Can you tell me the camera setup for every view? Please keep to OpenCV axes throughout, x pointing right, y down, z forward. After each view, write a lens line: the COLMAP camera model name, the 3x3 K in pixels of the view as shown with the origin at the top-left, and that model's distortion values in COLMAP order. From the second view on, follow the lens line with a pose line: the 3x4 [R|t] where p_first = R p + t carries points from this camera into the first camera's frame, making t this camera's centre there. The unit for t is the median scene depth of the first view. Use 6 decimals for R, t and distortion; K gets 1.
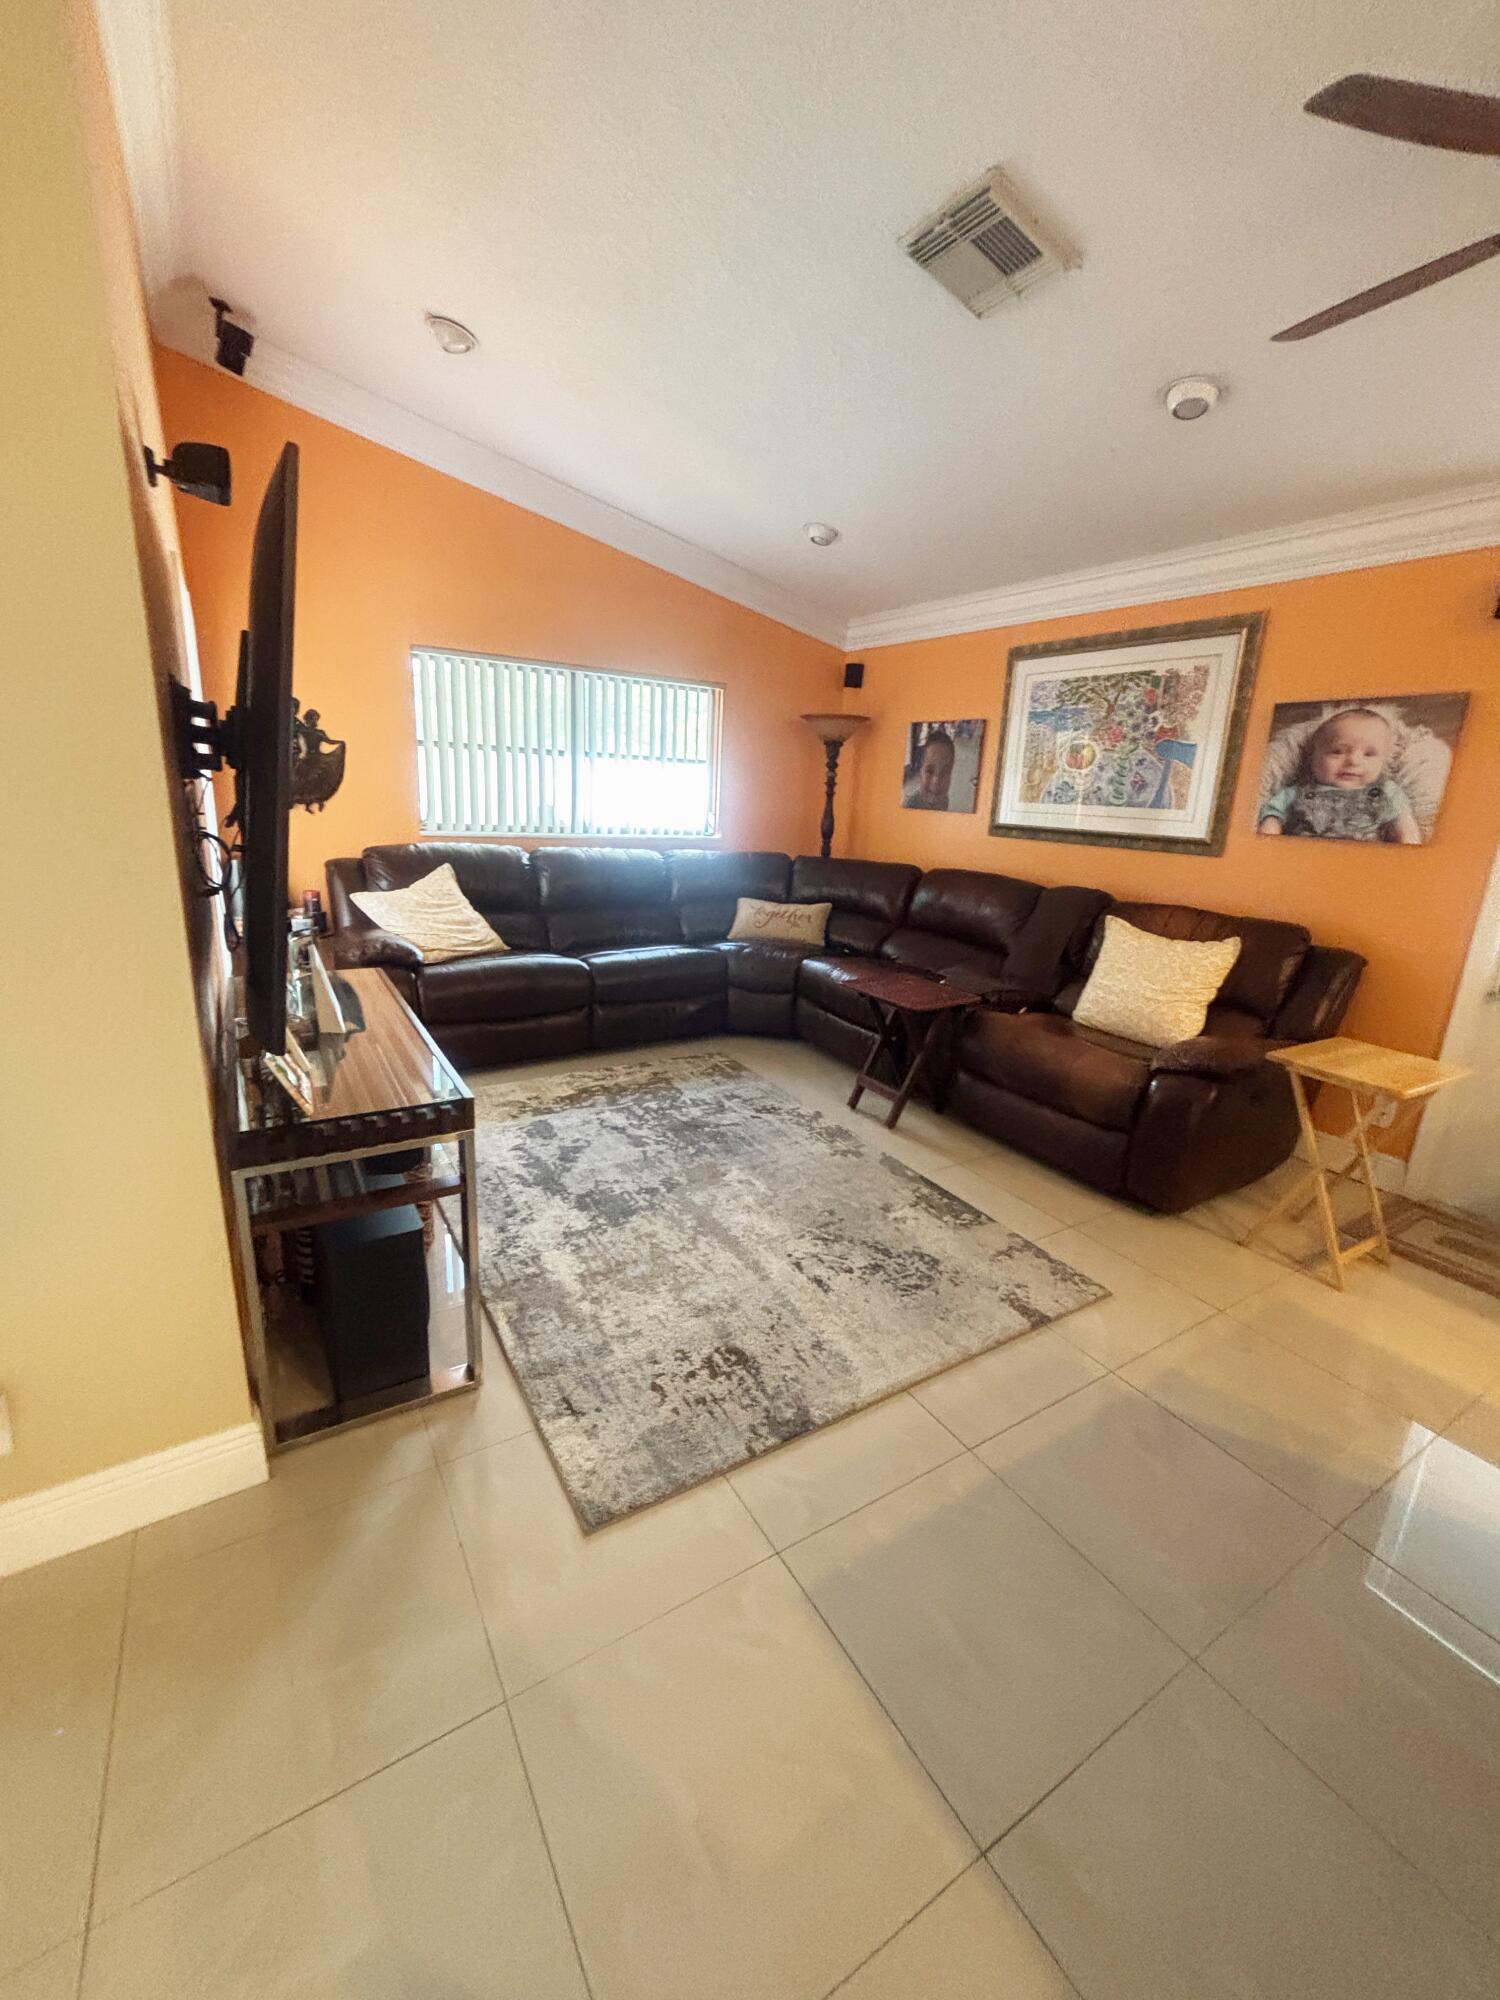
lens RADIAL K [[797.0, 0, 750.0], [0, 797.0, 1000.0], [0, 0, 1]] dist [-0.003297, 0.002615]
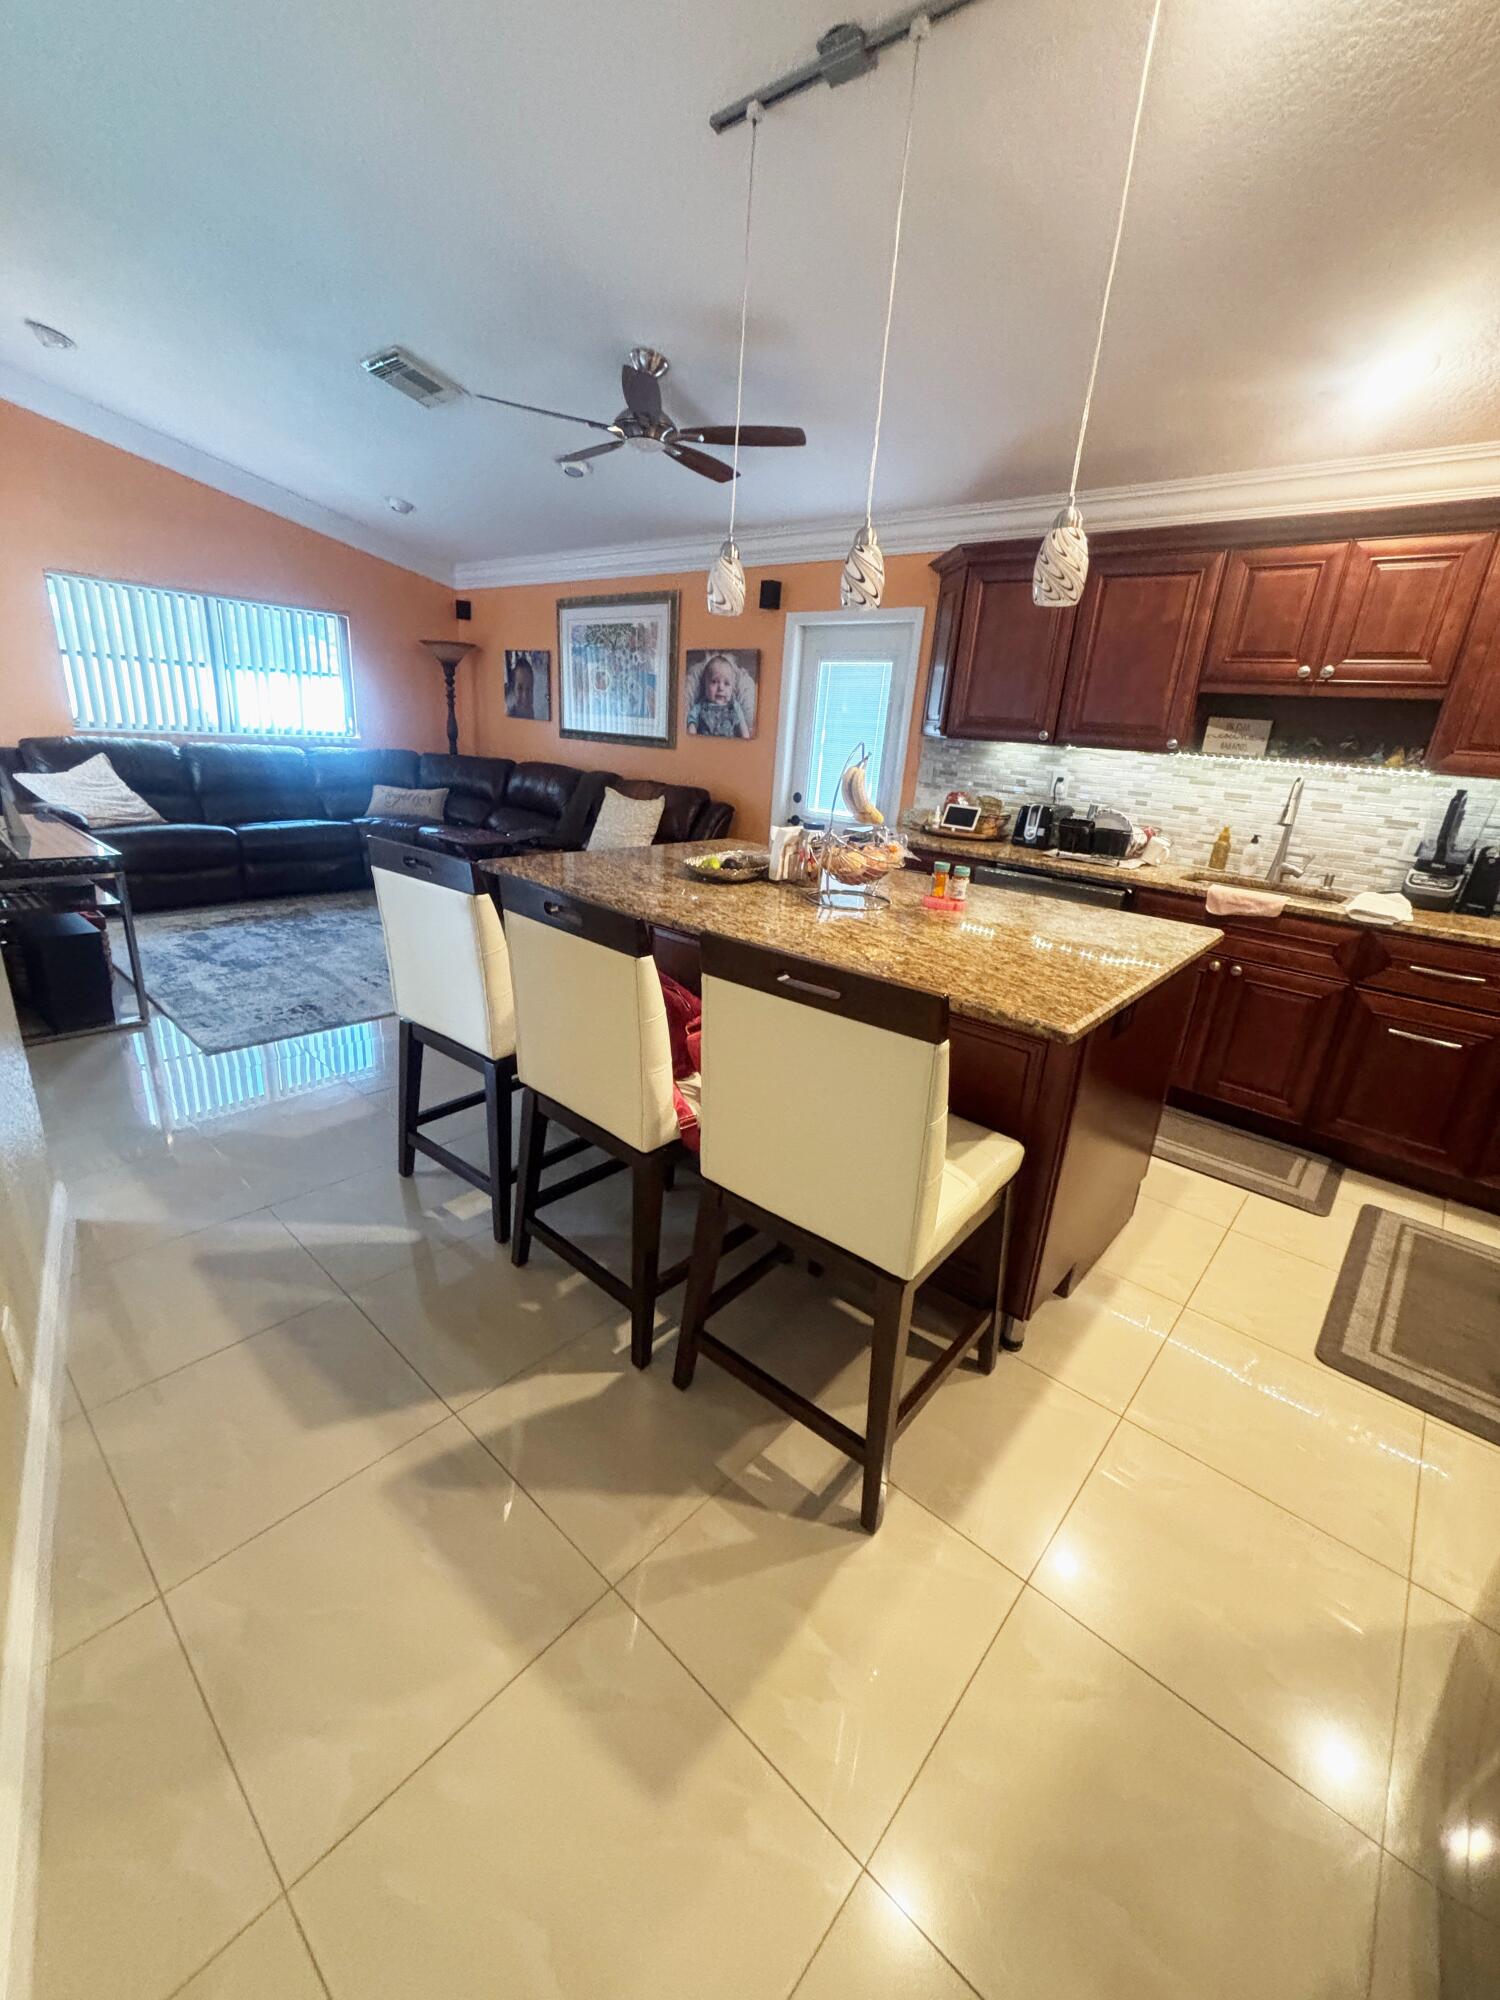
lens RADIAL K [[813.5, 0, 750.0], [0, 813.5, 1000.0], [0, 0, 1]] dist [-0.002262, 0.000370]
pose [[0.959191, -0.074407, 0.272794, 0.220870], [0.051655, 0.994631, 0.089666, 0.154554], [-0.278001, -0.071916, 0.957885, -0.535855]]
